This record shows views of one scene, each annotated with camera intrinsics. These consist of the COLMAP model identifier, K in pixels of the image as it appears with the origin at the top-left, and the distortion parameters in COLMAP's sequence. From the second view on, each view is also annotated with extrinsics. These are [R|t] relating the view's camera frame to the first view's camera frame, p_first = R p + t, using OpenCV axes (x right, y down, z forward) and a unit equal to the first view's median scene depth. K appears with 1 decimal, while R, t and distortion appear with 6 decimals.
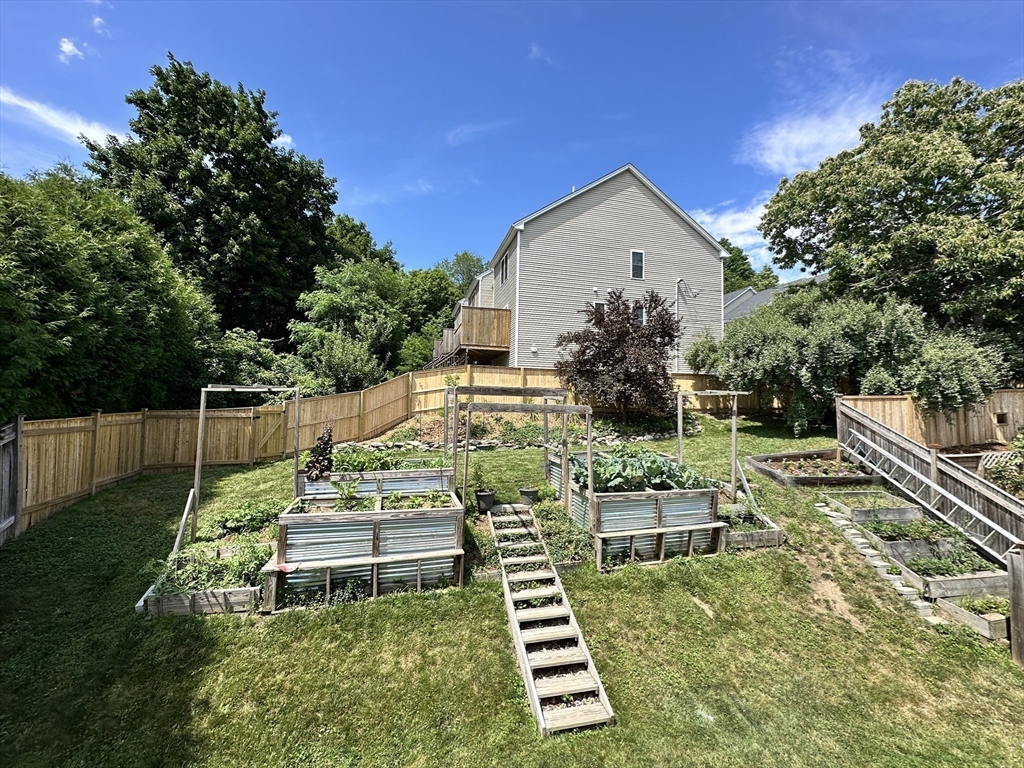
lens RADIAL K [[409.9, 0, 508.6], [0, 409.9, 380.6], [0, 0, 1]] dist [-0.006986, 0.001382]
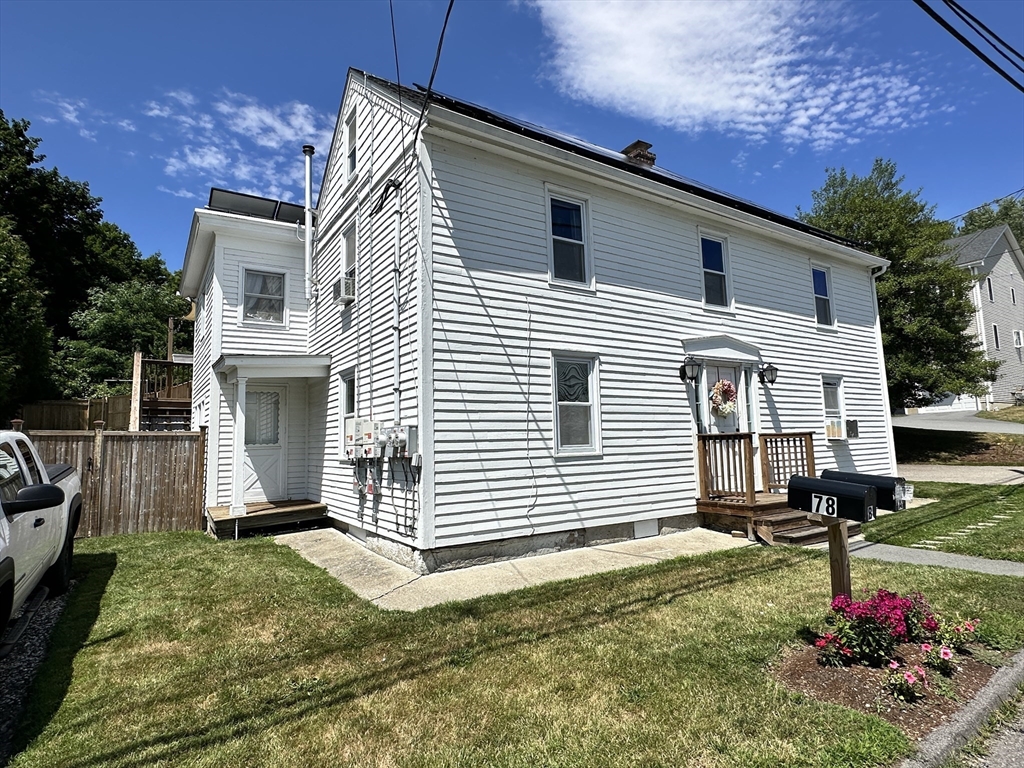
lens RADIAL K [[562.3, 0, 517.3], [0, 562.3, 383.3], [0, 0, 1]] dist [0.014671, 0.000619]
pose [[0.950441, 0.002036, 0.310897, 0.125878], [0.011746, 0.999029, -0.042451, 0.041496], [-0.310682, 0.043999, 0.949495, -0.651179]]
